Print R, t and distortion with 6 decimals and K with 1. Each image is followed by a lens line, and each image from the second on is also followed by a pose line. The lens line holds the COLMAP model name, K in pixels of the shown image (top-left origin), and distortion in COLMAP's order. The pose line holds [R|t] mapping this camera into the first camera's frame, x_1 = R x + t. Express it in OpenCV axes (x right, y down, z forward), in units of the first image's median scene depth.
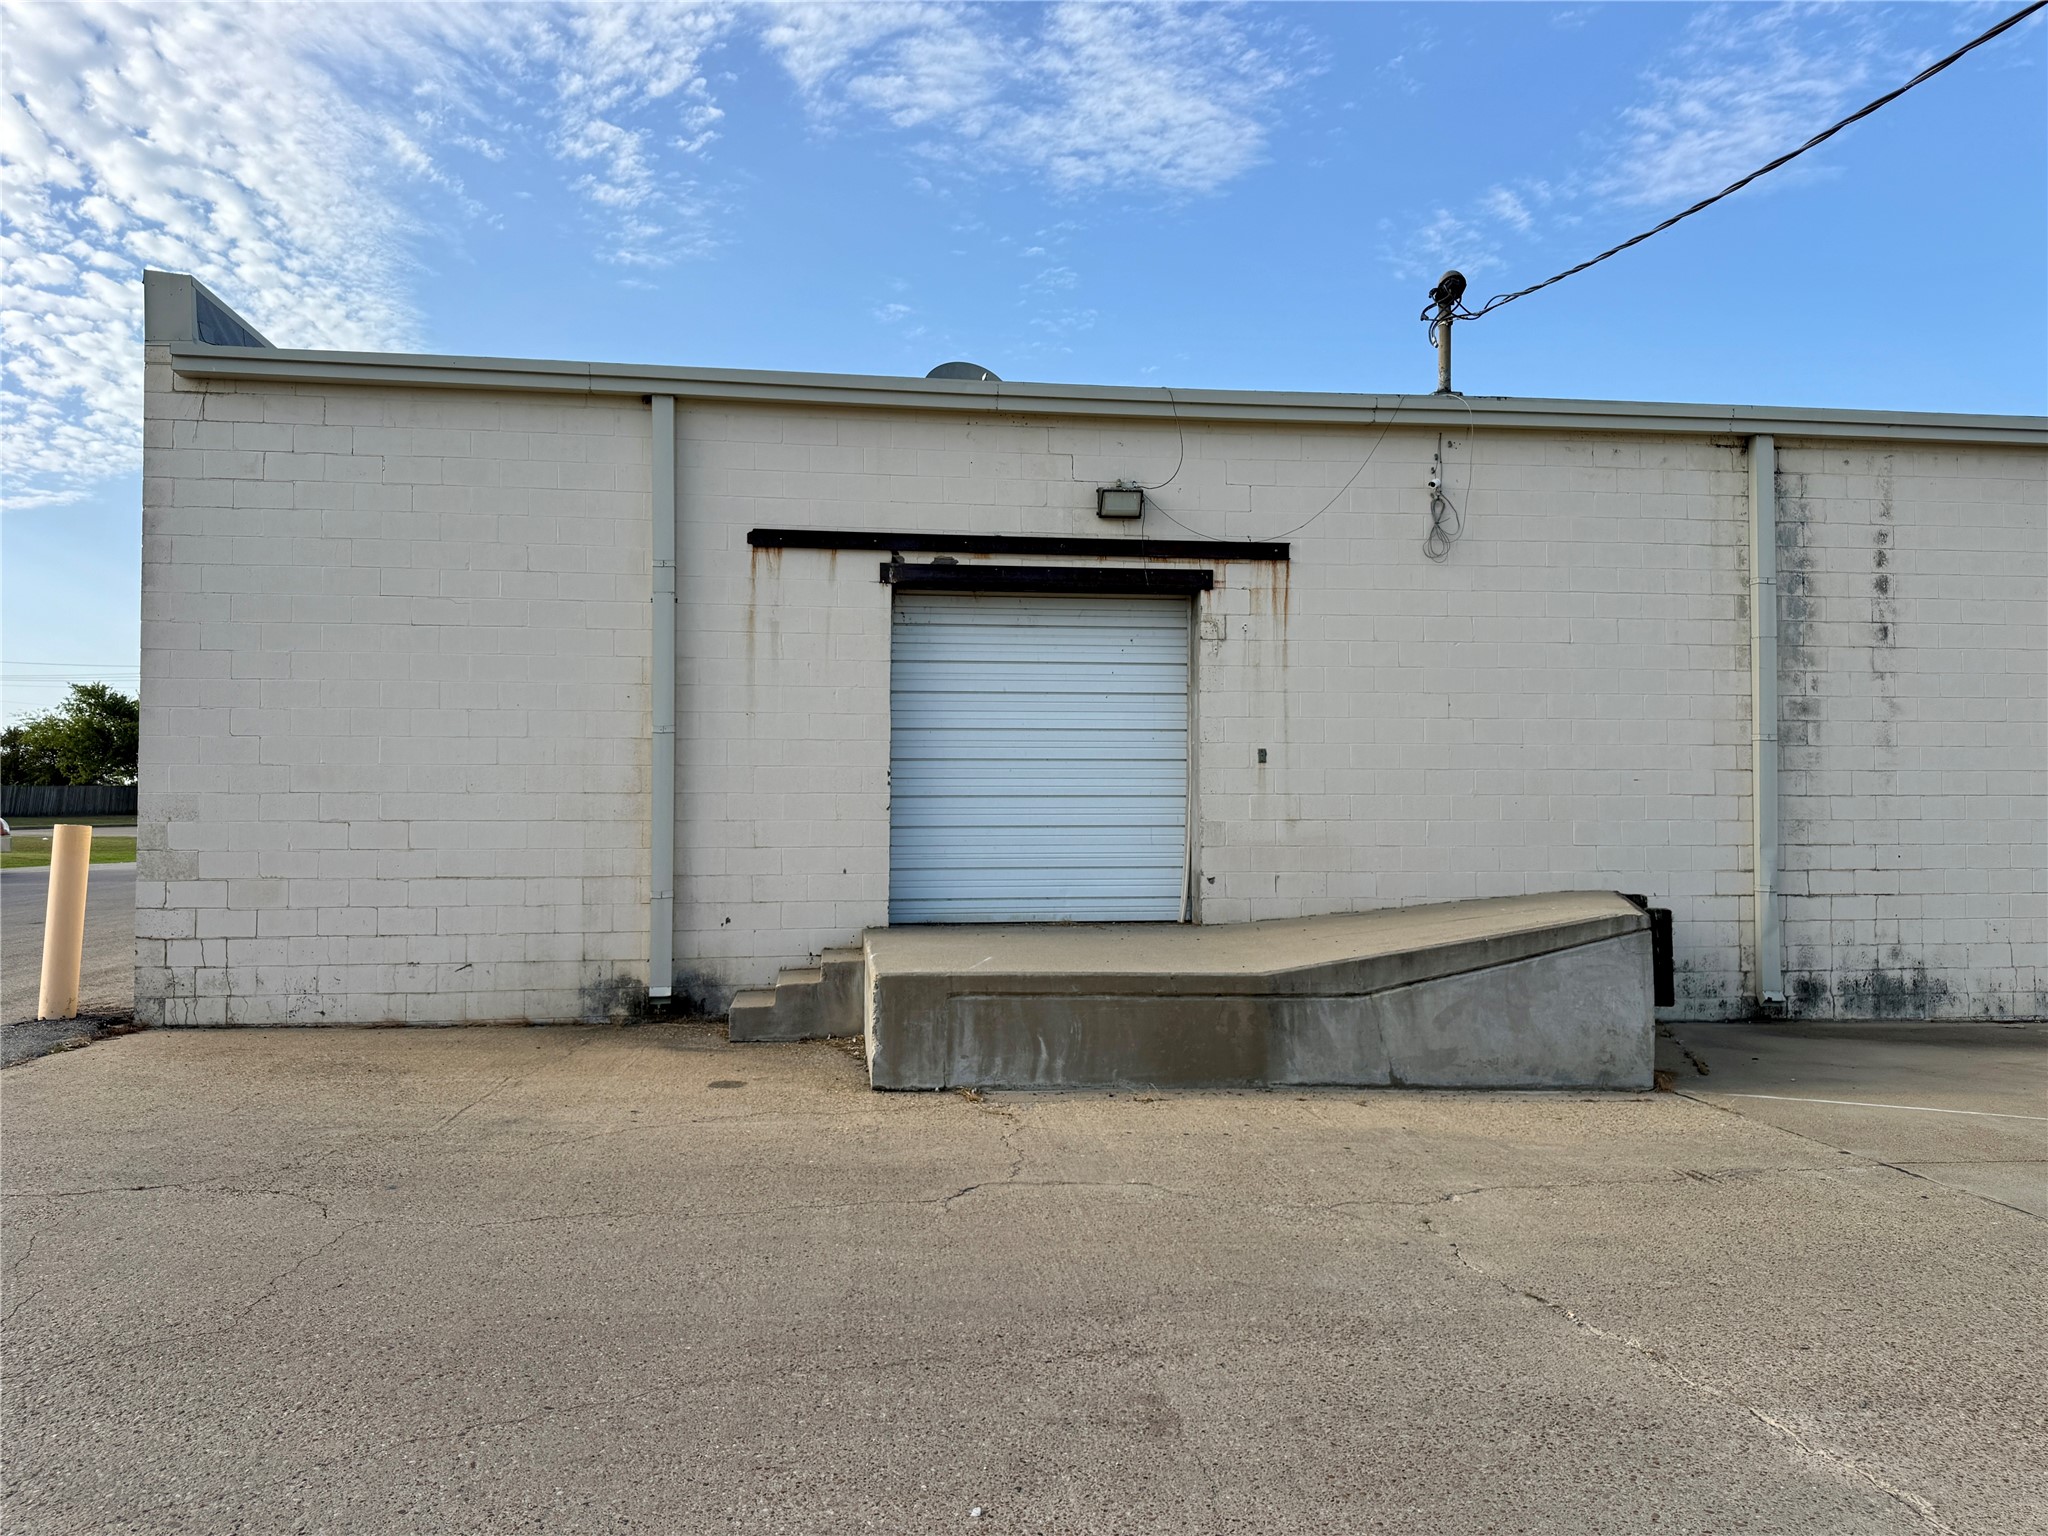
lens RADIAL K [[1445.9, 0, 1014.6], [0, 1445.9, 758.6], [0, 0, 1]] dist [0.053186, -0.063430]
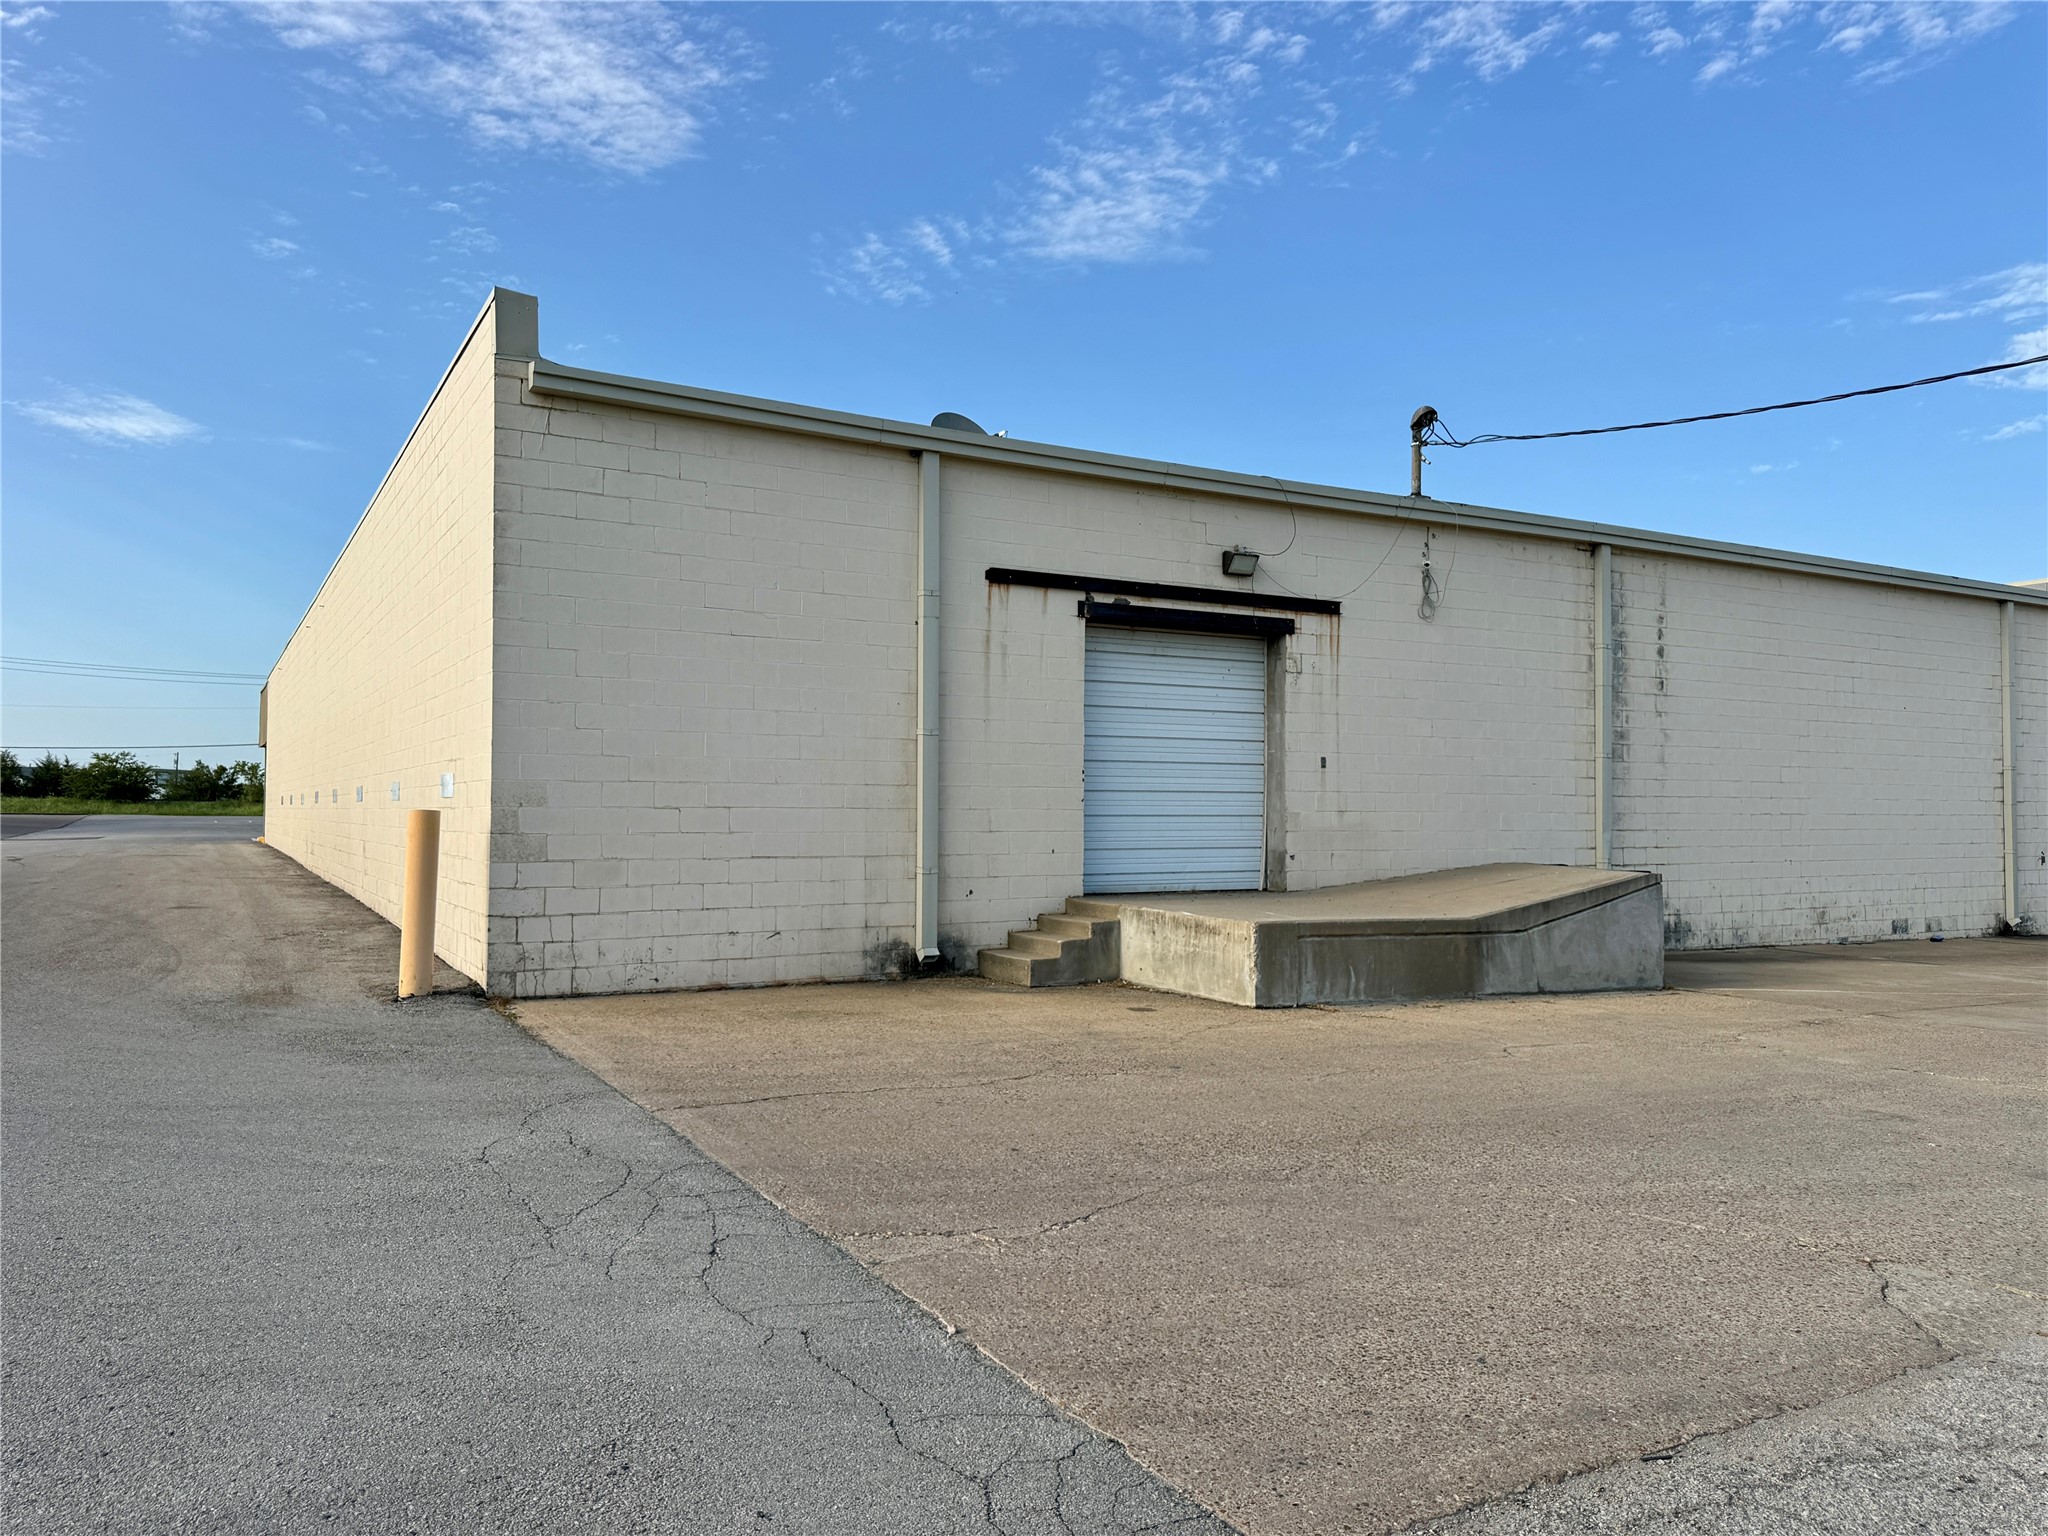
lens RADIAL K [[1445.9, 0, 1005.0], [0, 1445.9, 756.0], [0, 0, 1]] dist [0.053186, -0.063430]
pose [[0.927994, 0.018764, 0.372122, -0.589030], [-0.018180, 0.999822, -0.005078, 0.004177], [-0.372151, -0.002053, 0.928170, -0.114740]]
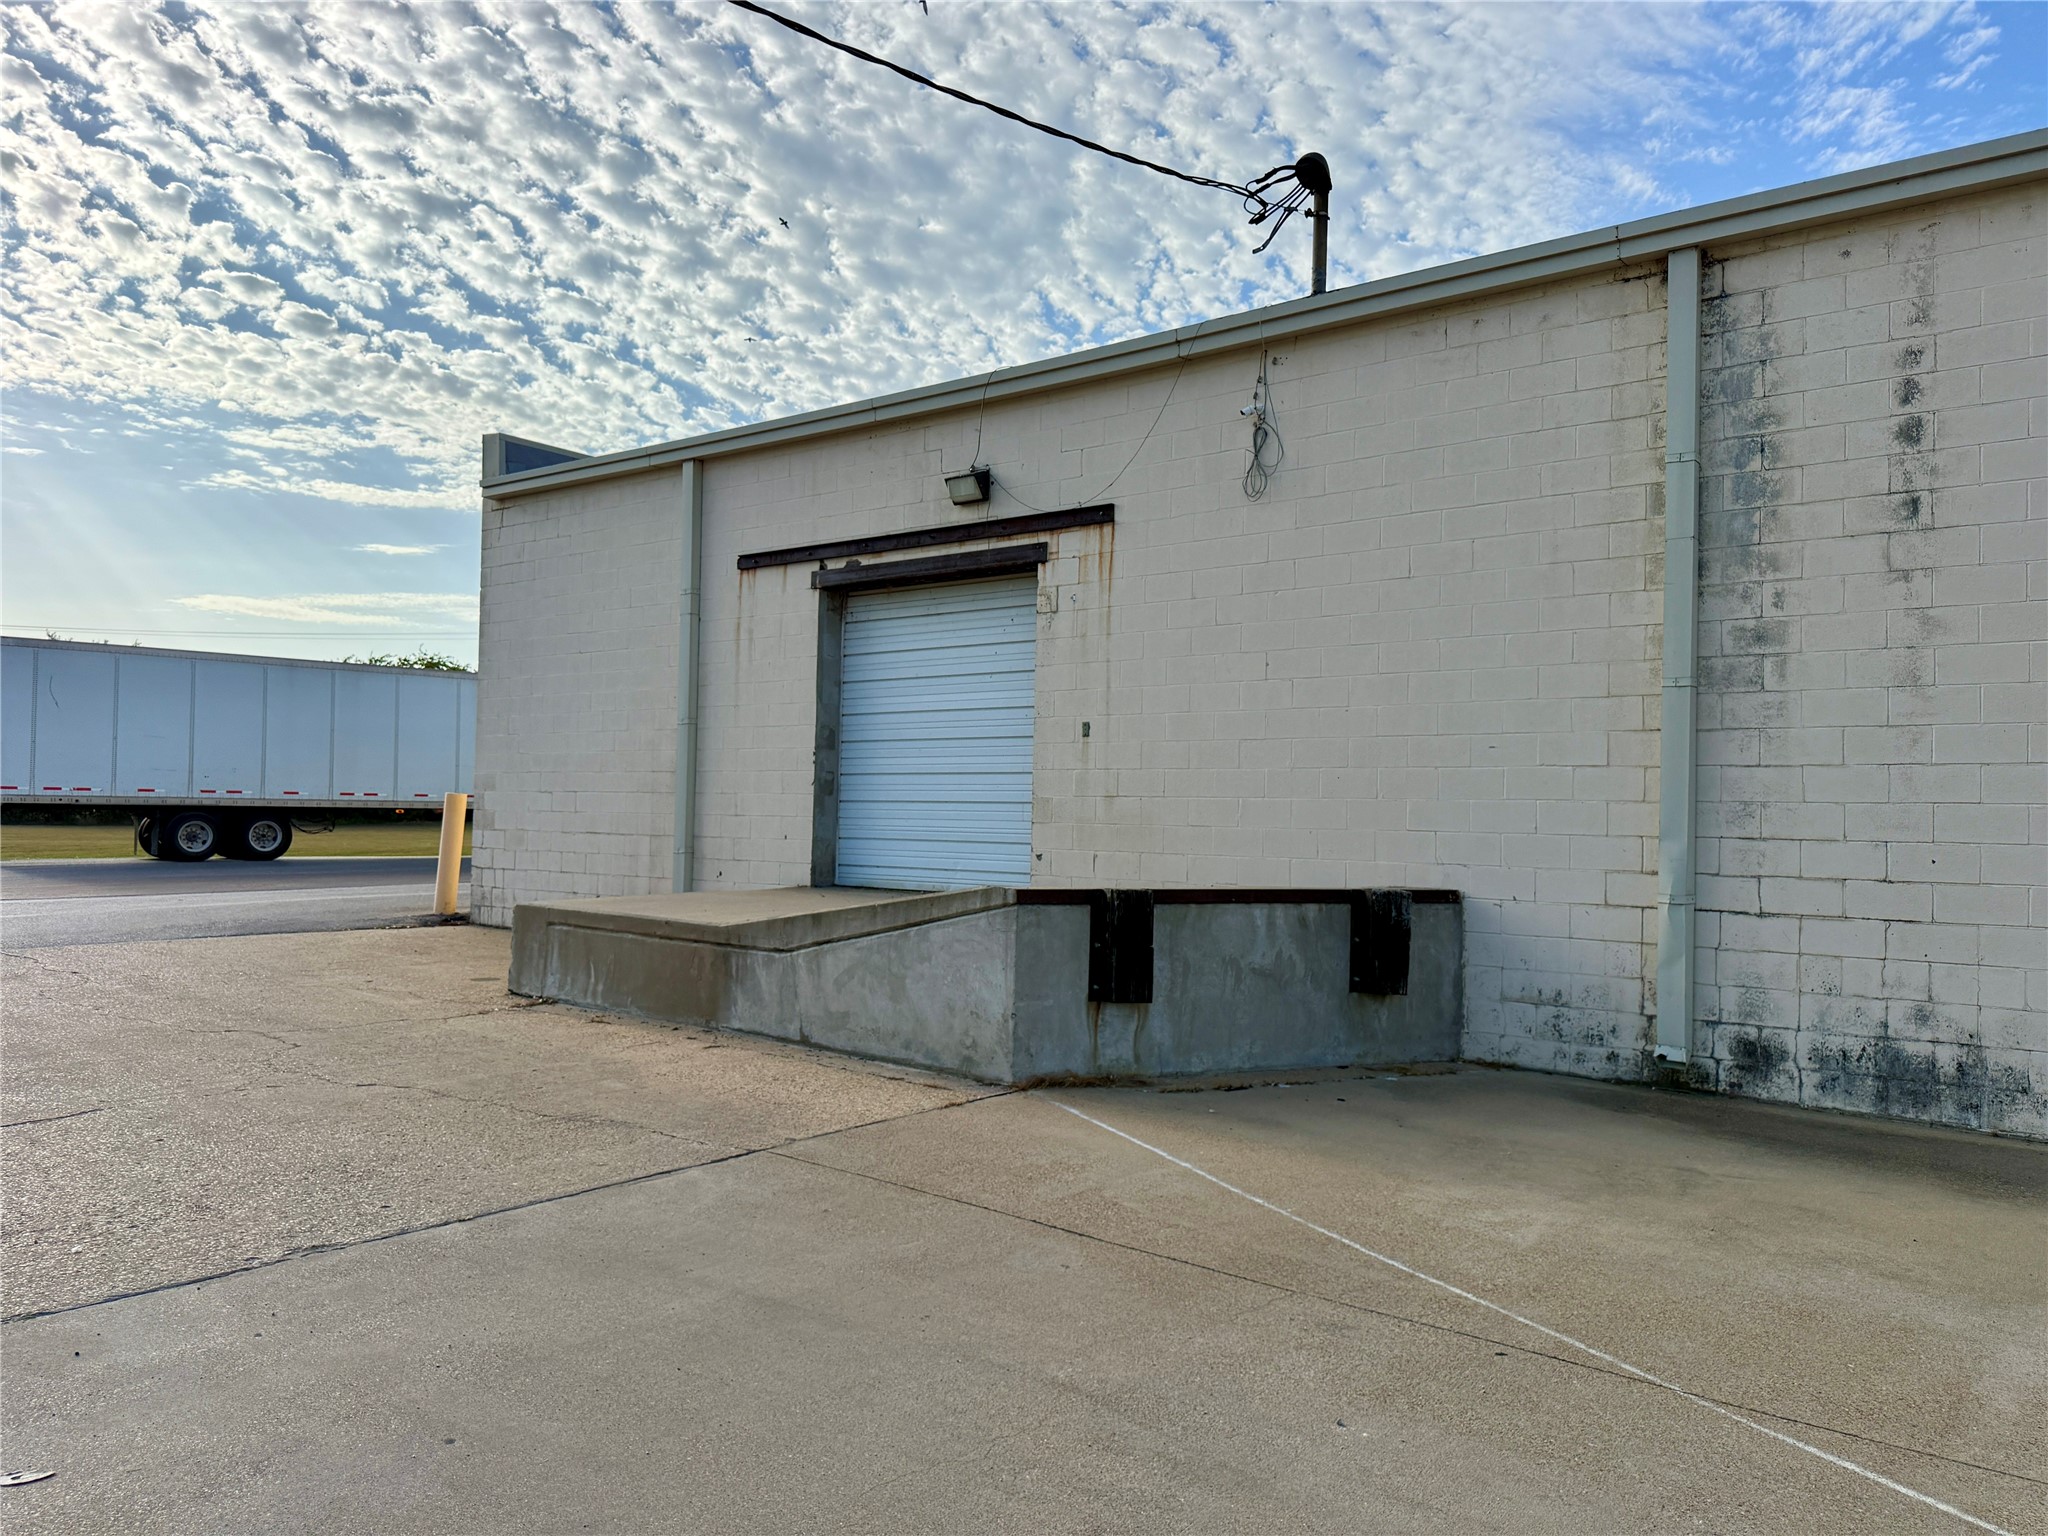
lens RADIAL K [[1445.9, 0, 1021.7], [0, 1445.9, 763.3], [0, 0, 1]] dist [0.053186, -0.063430]
pose [[0.703077, -0.014071, -0.710974, 0.820765], [0.003654, 0.999863, -0.016175, 0.035676], [0.711104, 0.008774, 0.703032, 0.299901]]
